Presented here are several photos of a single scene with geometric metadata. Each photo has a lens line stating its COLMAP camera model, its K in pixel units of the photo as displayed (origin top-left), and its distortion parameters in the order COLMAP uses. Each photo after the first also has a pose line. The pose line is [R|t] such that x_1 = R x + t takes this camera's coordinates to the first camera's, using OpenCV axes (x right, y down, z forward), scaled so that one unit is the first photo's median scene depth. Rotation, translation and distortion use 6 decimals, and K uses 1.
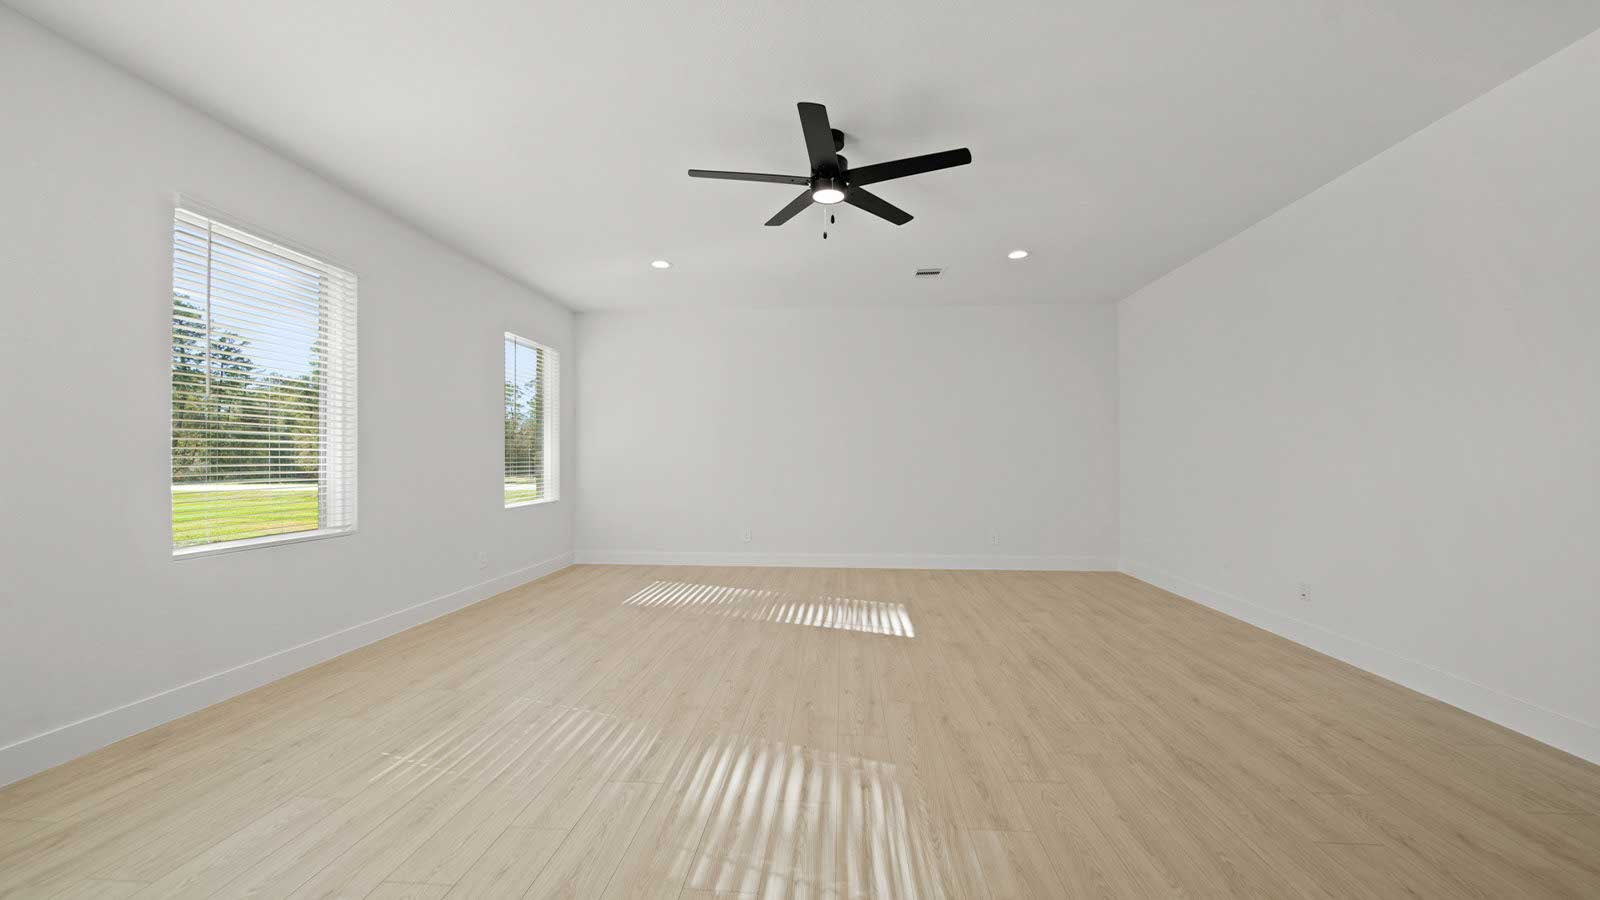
lens RADIAL K [[574.7, 0, 800.0], [0, 574.7, 450.0], [0, 0, 1]] dist [0.000006, 0.000022]
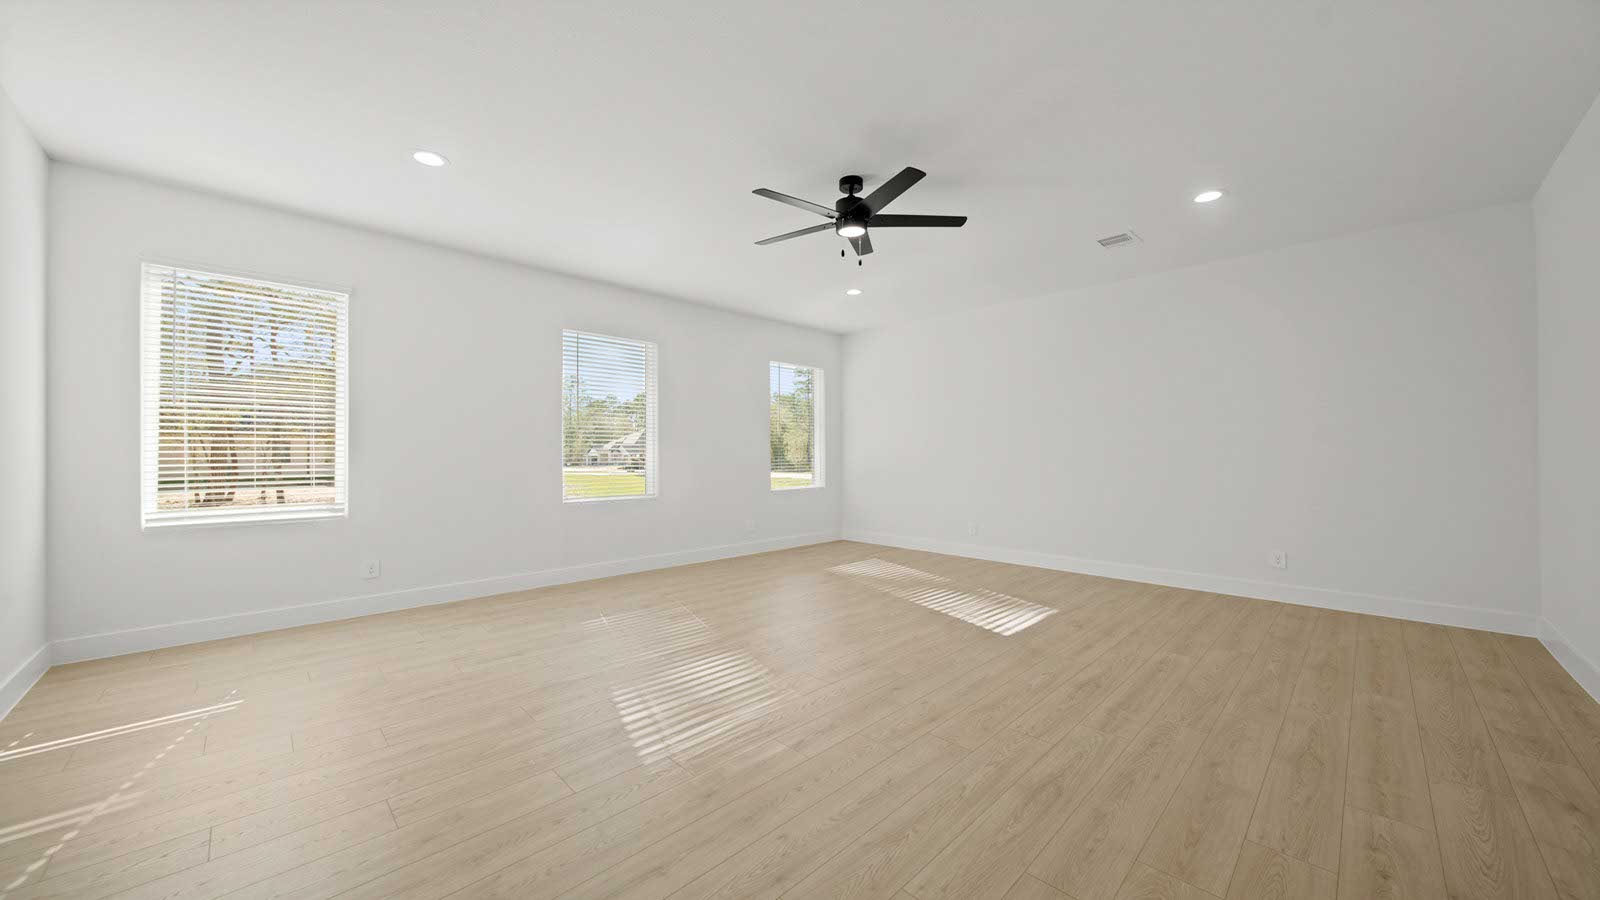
lens RADIAL K [[574.7, 0, 800.0], [0, 574.7, 450.0], [0, 0, 1]] dist [0.000006, 0.000022]
pose [[0.742866, -0.005000, -0.669421, 0.716441], [0.011272, 0.999924, 0.005039, -0.002031], [0.669345, -0.011289, 0.742866, 0.044493]]
